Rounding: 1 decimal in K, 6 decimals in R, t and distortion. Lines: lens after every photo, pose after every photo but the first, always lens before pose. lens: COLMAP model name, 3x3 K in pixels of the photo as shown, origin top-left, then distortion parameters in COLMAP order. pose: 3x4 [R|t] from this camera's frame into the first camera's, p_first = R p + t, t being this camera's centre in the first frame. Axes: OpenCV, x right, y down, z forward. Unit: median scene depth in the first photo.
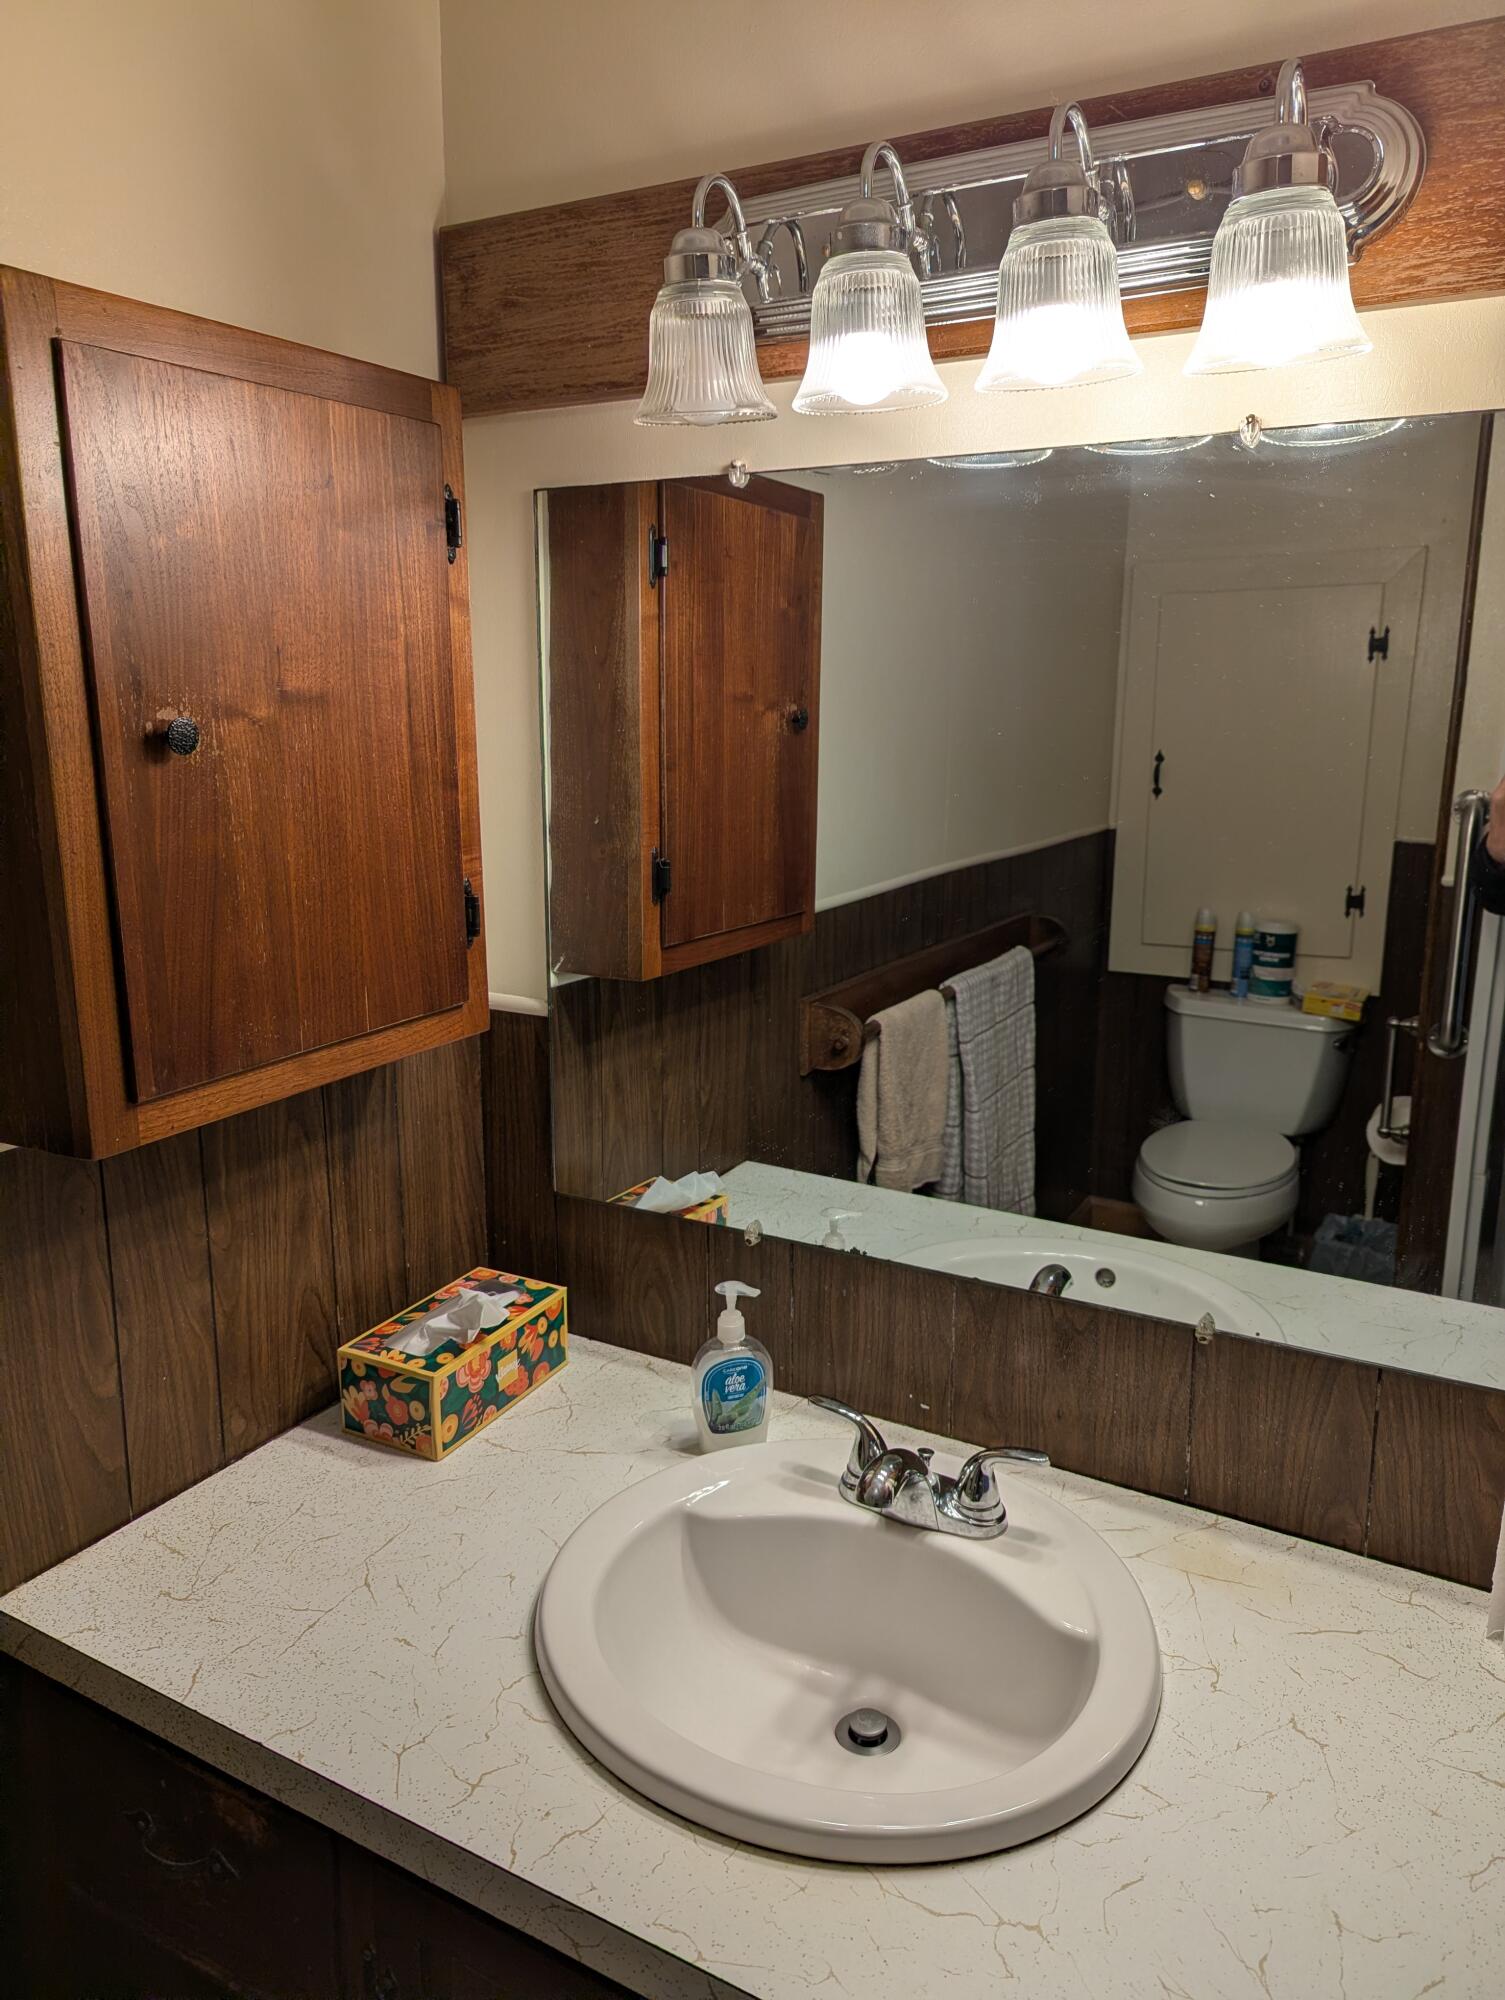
lens RADIAL K [[1398.2, 0, 754.9], [0, 1398.2, 984.6], [0, 0, 1]] dist [0.047448, -0.035937]
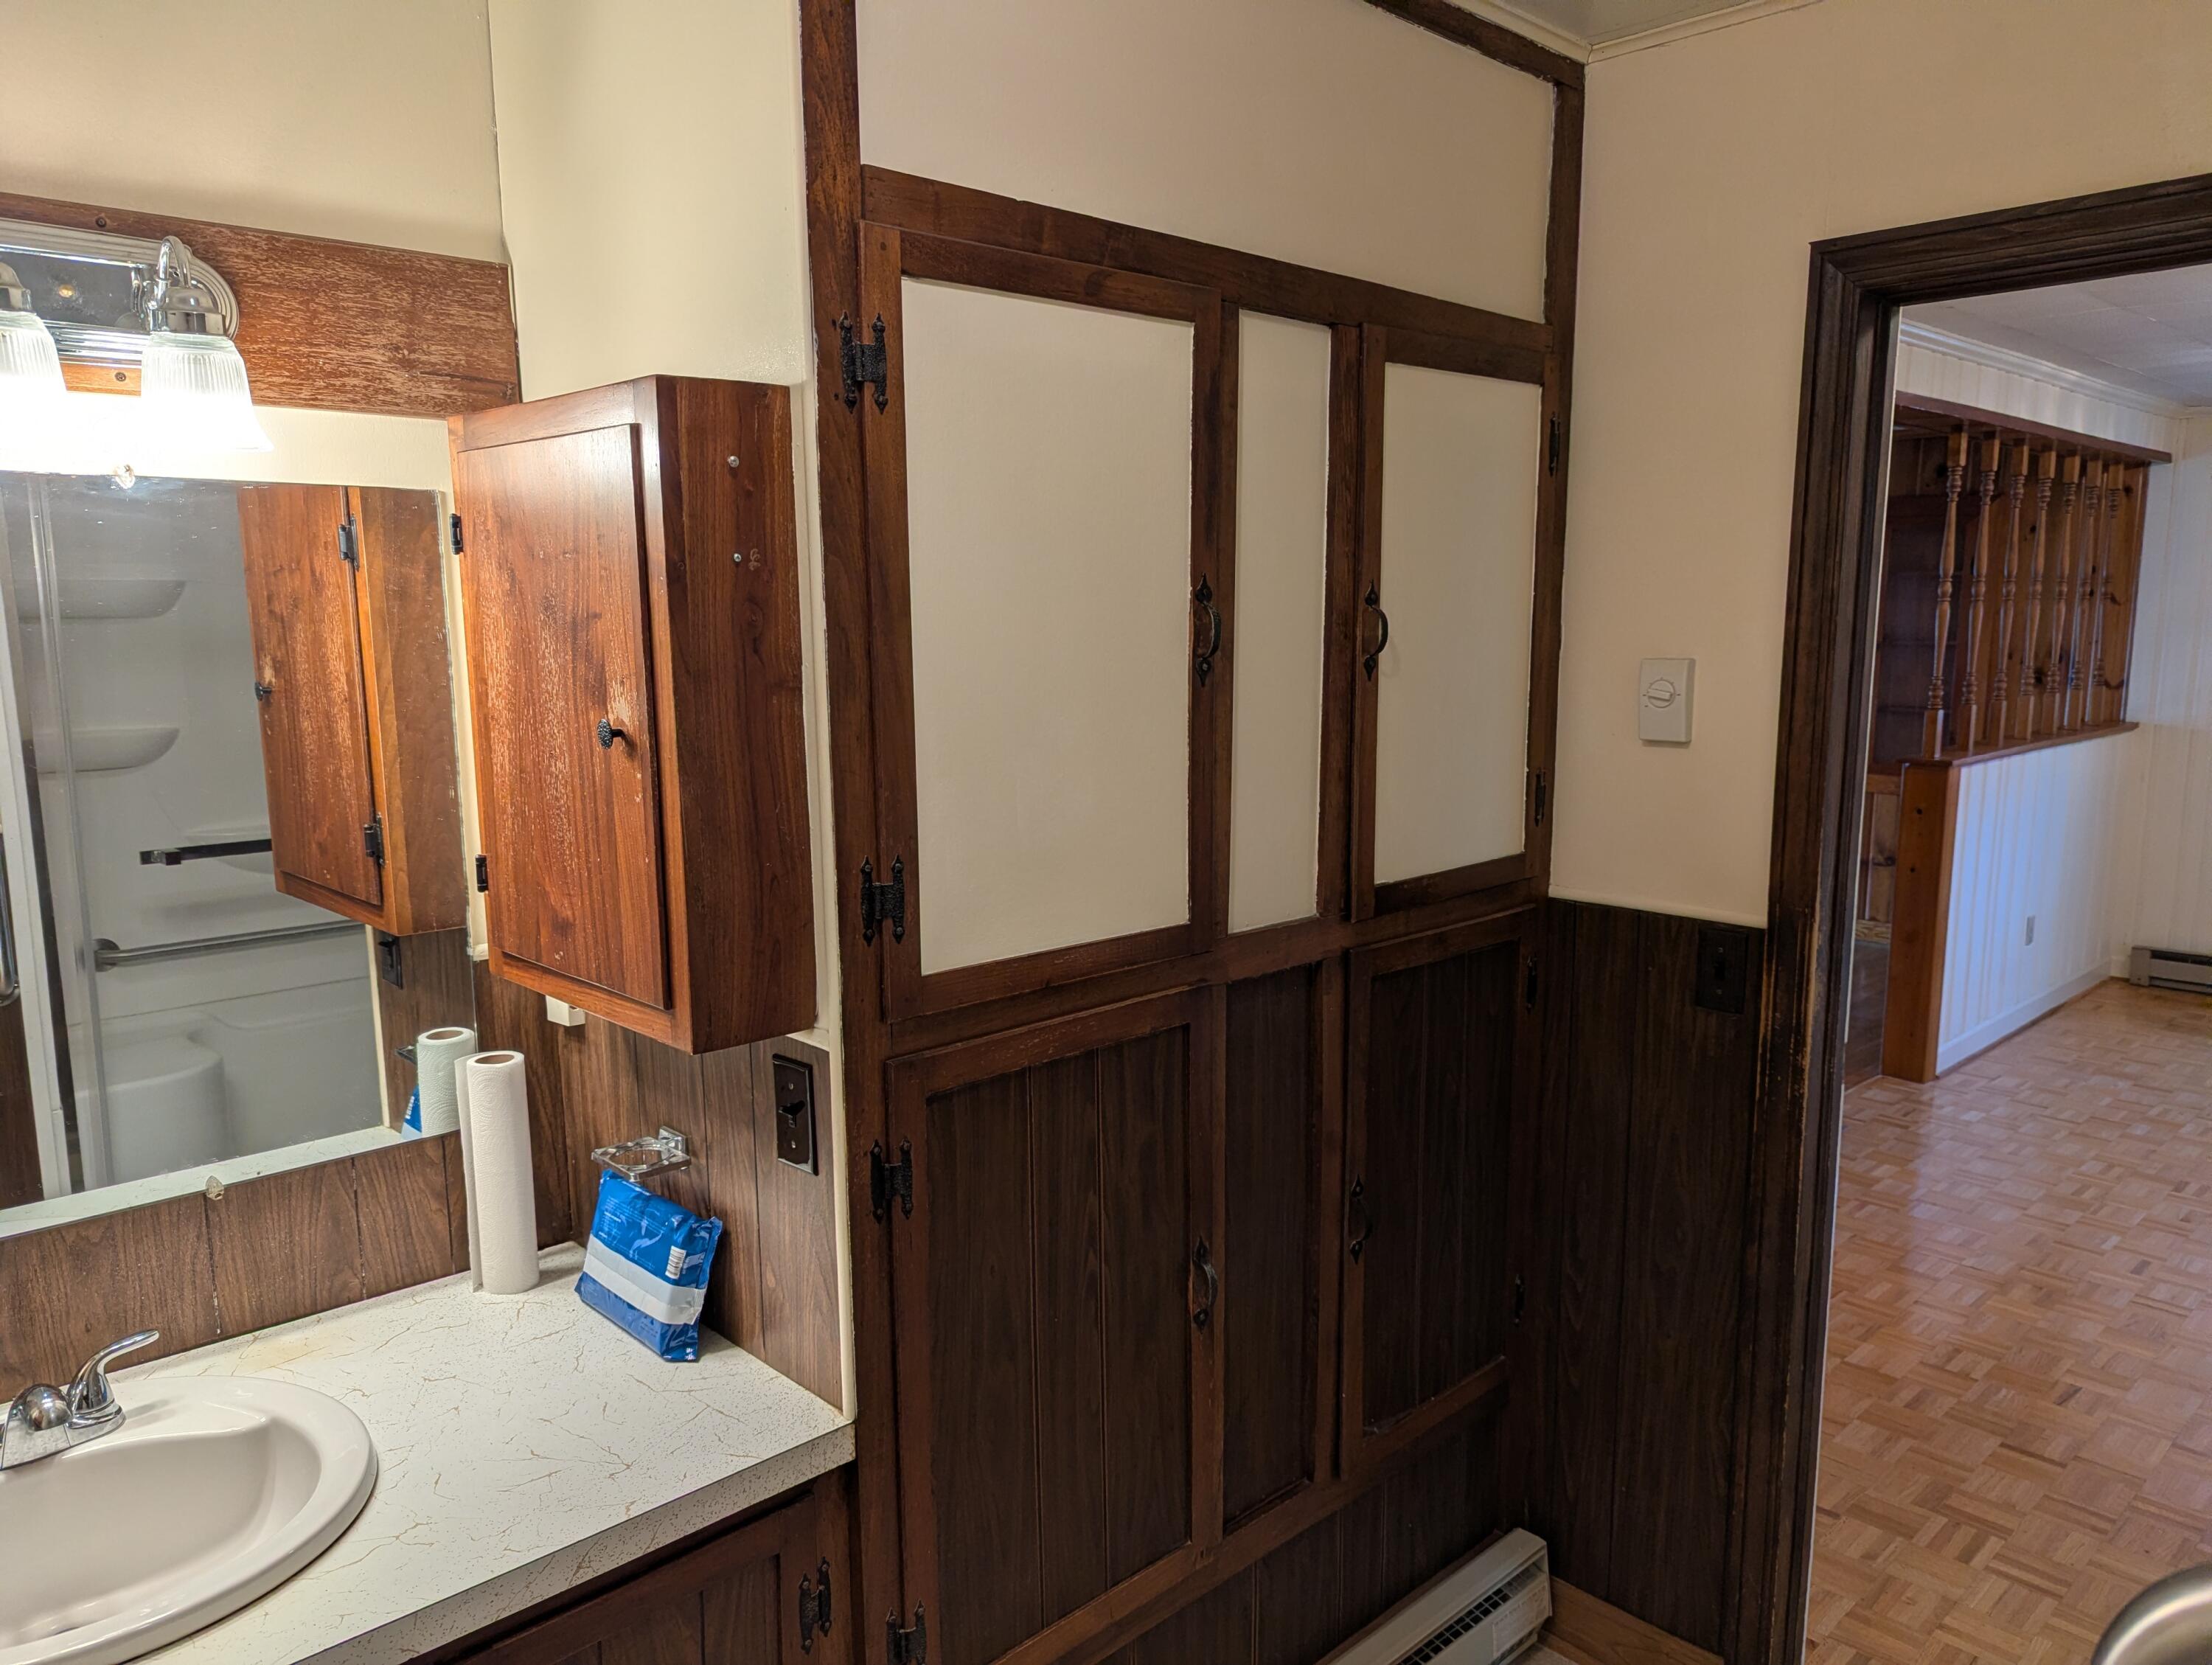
lens RADIAL K [[1555.8, 0, 1106.9], [0, 1555.8, 844.9], [0, 0, 1]] dist [0.046273, -0.094593]
pose [[0.307515, -0.157600, 0.938401, -0.683961], [0.197296, 0.975318, 0.099146, -0.027547], [-0.930865, 0.154654, 0.331019, -0.219008]]
